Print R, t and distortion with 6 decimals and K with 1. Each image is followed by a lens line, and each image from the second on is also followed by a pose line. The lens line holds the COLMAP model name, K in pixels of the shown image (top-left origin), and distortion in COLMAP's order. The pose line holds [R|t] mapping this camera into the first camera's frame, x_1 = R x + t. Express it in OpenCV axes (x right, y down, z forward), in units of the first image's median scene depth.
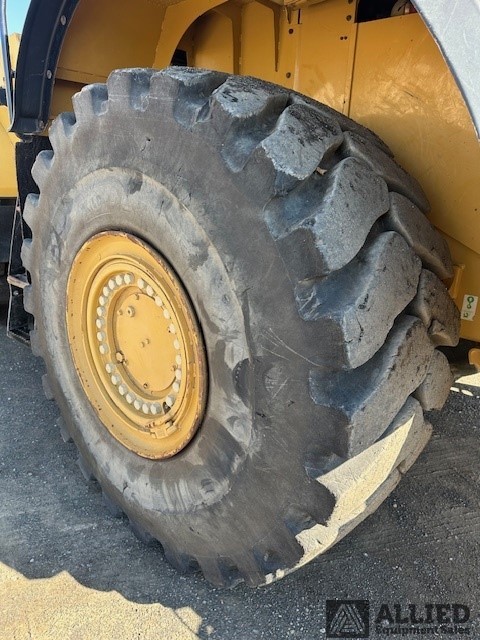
lens RADIAL K [[446.6, 0, 244.8], [0, 446.6, 322.7], [0, 0, 1]] dist [0.005278, -0.002352]
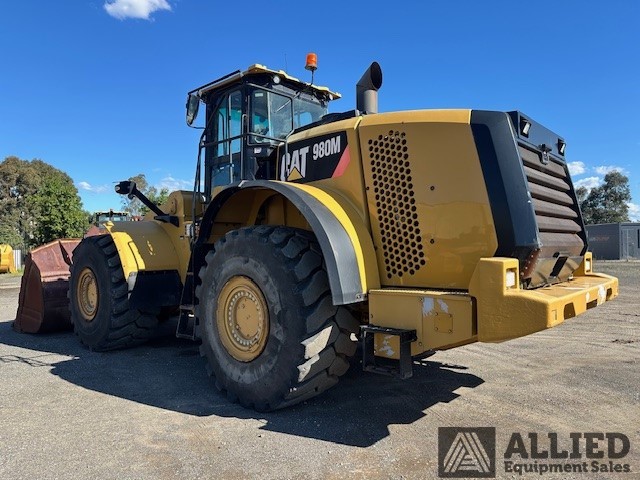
lens RADIAL K [[446.6, 0, 320.0], [0, 446.6, 240.0], [0, 0, 1]] dist [0.005278, -0.002352]
pose [[0.998599, -0.049098, -0.019710, 0.309858], [0.040044, 0.944890, -0.324931, 0.539950], [0.034577, 0.323686, 0.945532, -1.824356]]
